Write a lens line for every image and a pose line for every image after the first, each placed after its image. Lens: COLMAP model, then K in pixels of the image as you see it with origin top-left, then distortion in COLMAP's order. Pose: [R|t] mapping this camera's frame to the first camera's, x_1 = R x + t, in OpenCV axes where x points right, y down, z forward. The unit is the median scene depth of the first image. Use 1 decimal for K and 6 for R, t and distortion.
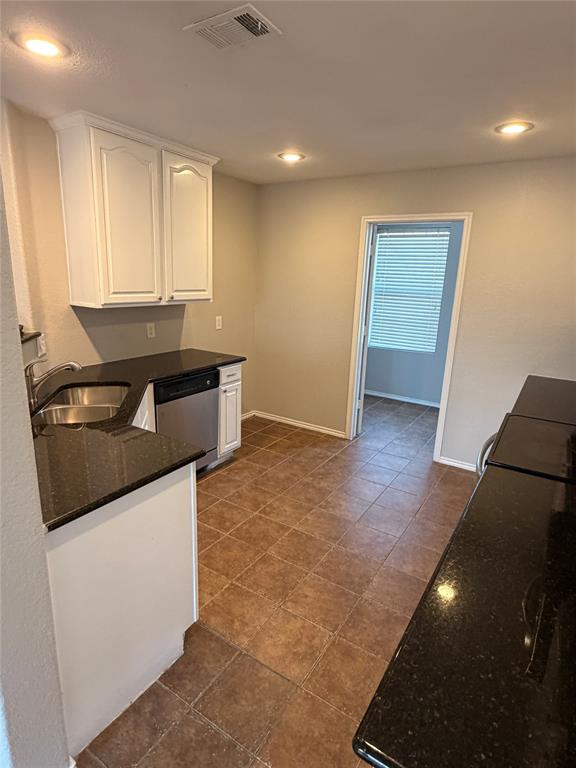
lens RADIAL K [[427.5, 0, 286.1], [0, 427.5, 381.8], [0, 0, 1]] dist [0.008472, -0.001403]
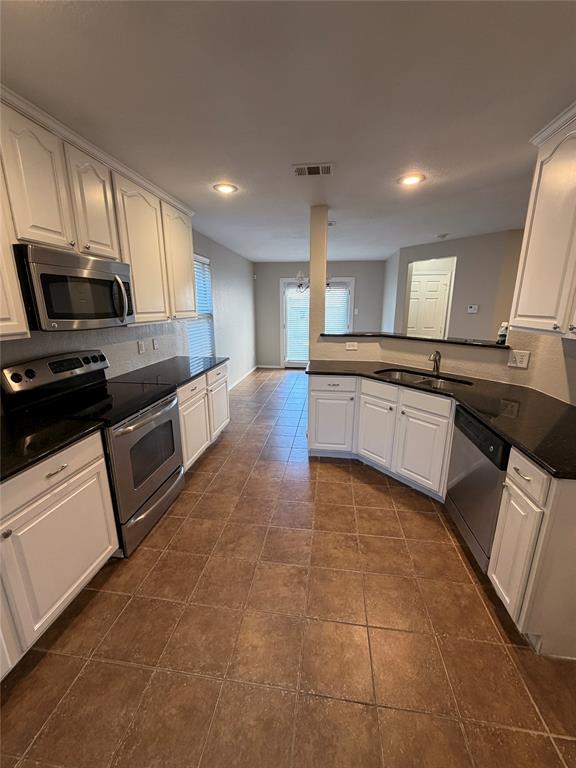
lens RADIAL K [[316.3, 0, 286.6], [0, 316.3, 383.5], [0, 0, 1]] dist [0.000032, 0.000005]
pose [[-0.907968, 0.071691, -0.412861, 0.369721], [-0.133781, 0.884103, 0.447732, -0.318706], [0.397110, 0.461759, -0.793147, 1.420570]]
